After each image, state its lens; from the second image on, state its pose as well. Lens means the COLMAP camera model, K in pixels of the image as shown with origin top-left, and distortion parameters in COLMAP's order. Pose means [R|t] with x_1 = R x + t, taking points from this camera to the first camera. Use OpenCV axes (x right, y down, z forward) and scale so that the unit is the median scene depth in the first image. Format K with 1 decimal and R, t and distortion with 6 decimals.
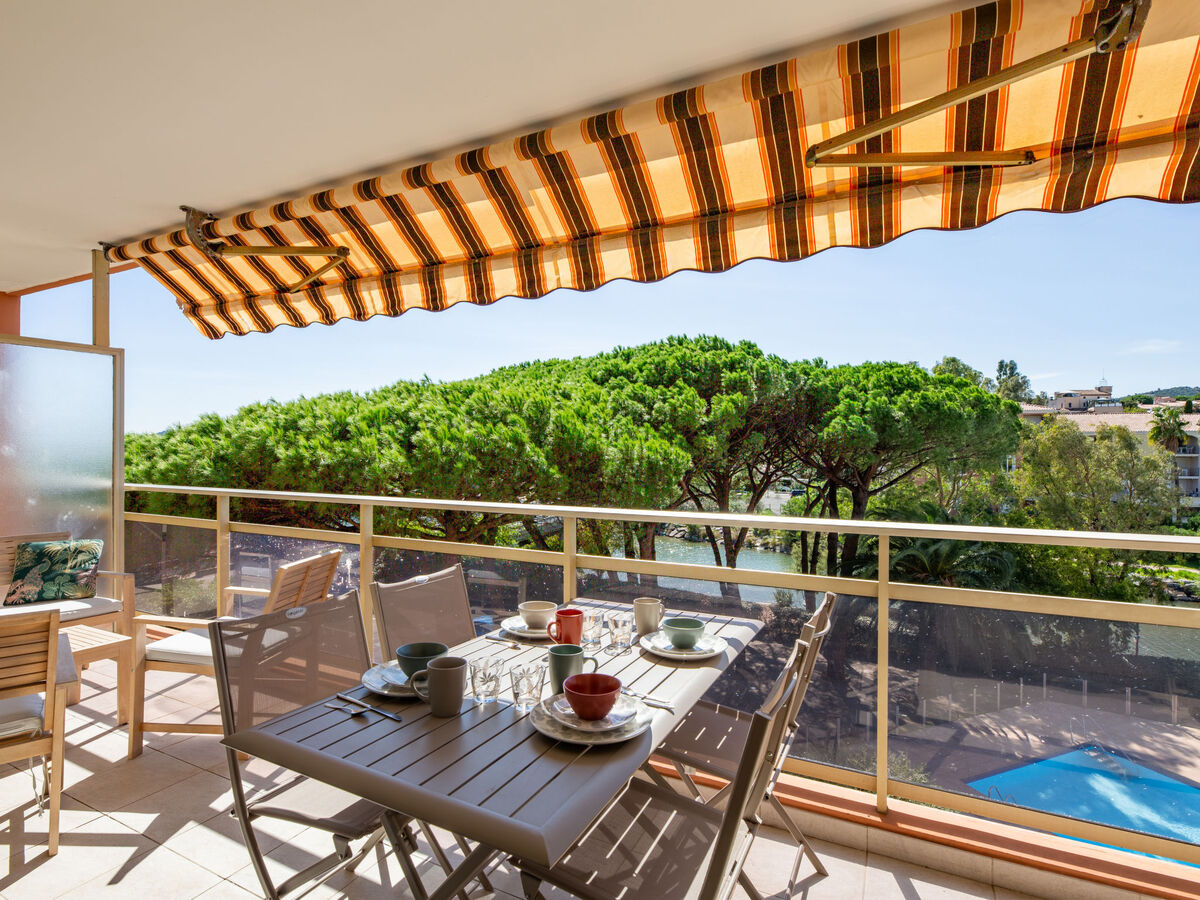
lens RADIAL K [[601.9, 0, 600.0], [0, 601.9, 450.0], [0, 0, 1]] dist [0.002895, -0.001236]
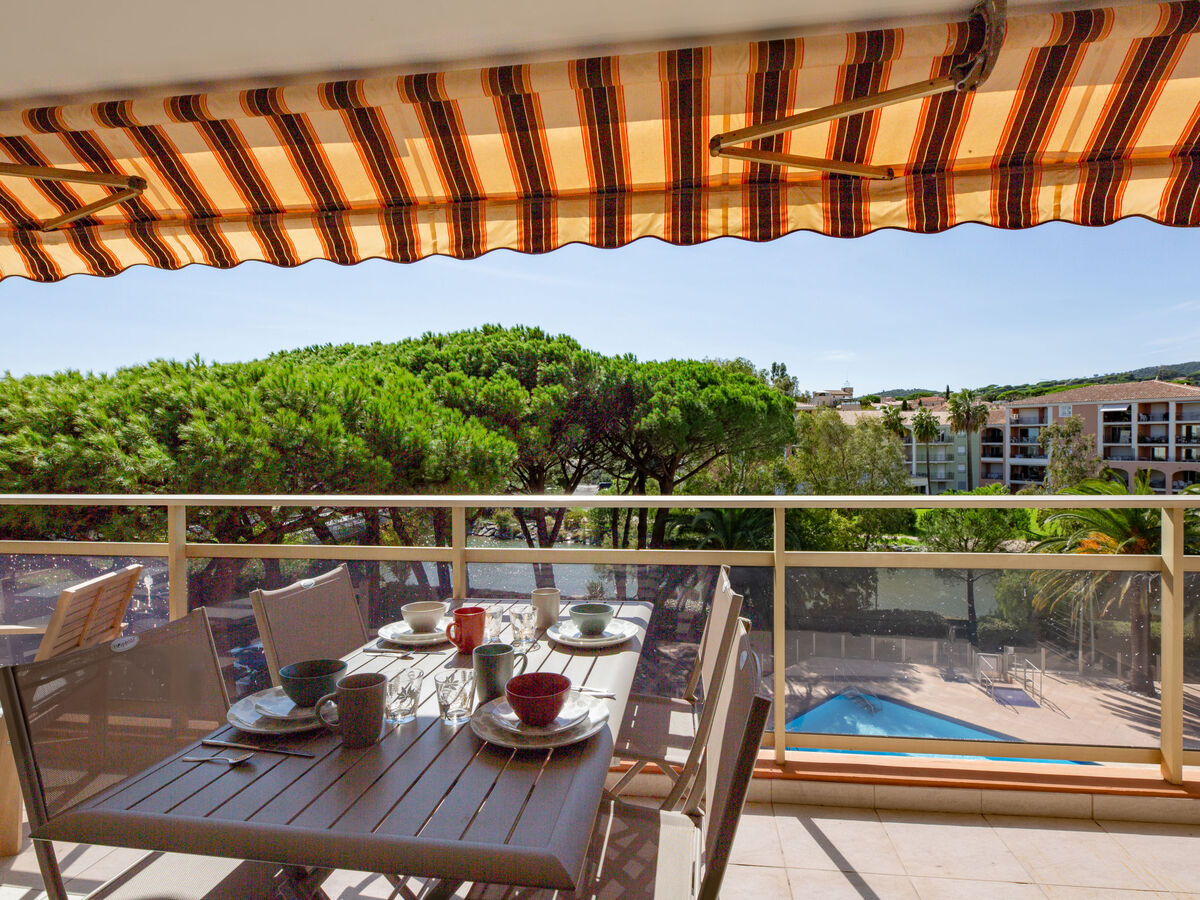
lens RADIAL K [[621.6, 0, 615.4], [0, 621.6, 450.3], [0, 0, 1]] dist [0.001945, 0.000165]
pose [[0.943525, -0.013344, 0.331033, -0.104385], [0.010305, 0.999887, 0.010934, 0.013036], [-0.331142, -0.006905, 0.943556, 0.028812]]
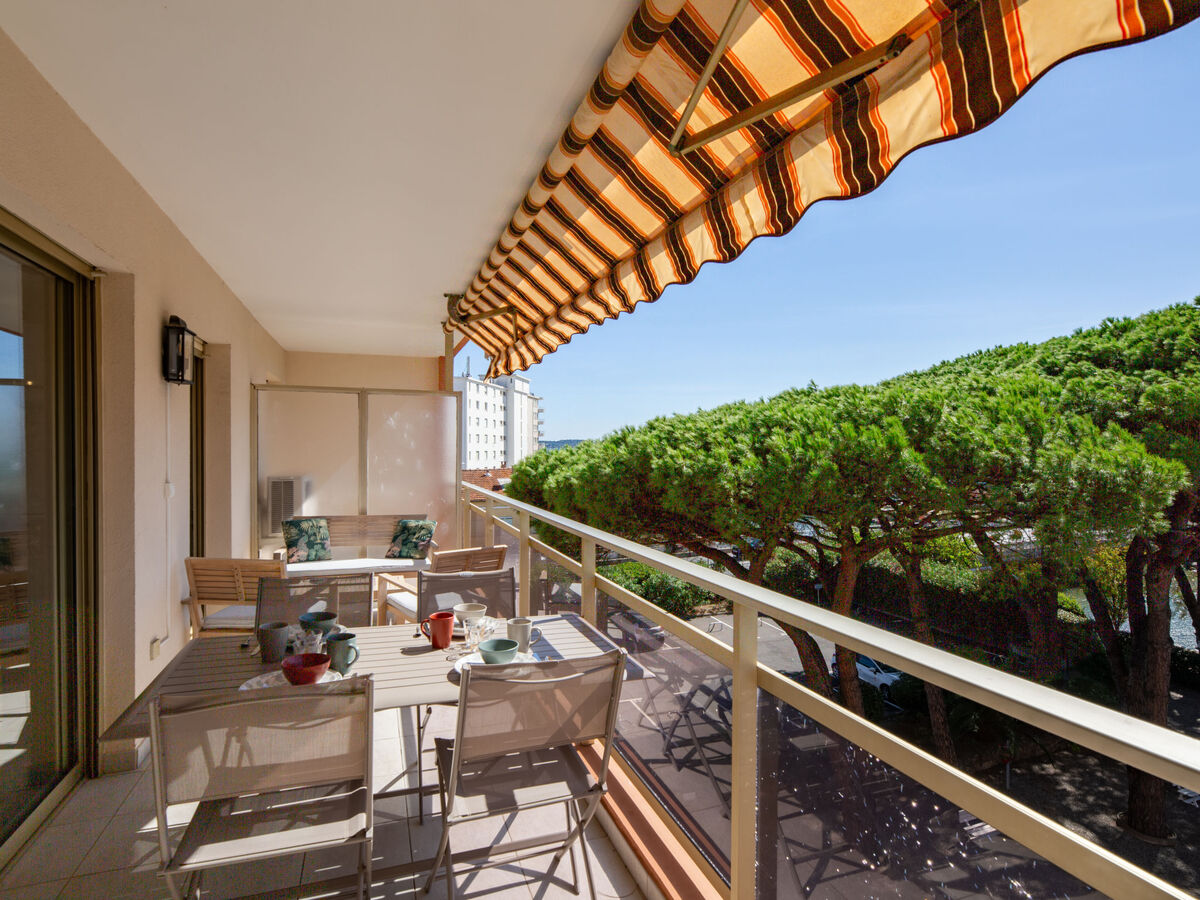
lens RADIAL K [[612.3, 0, 600.0], [0, 612.3, 450.0], [0, 0, 1]] dist [-0.000699, -0.000761]
pose [[0.733451, 0.002295, -0.679738, 0.526839], [-0.005984, 0.999977, -0.003081, -0.027508], [0.679716, 0.006328, 0.733448, 0.174676]]
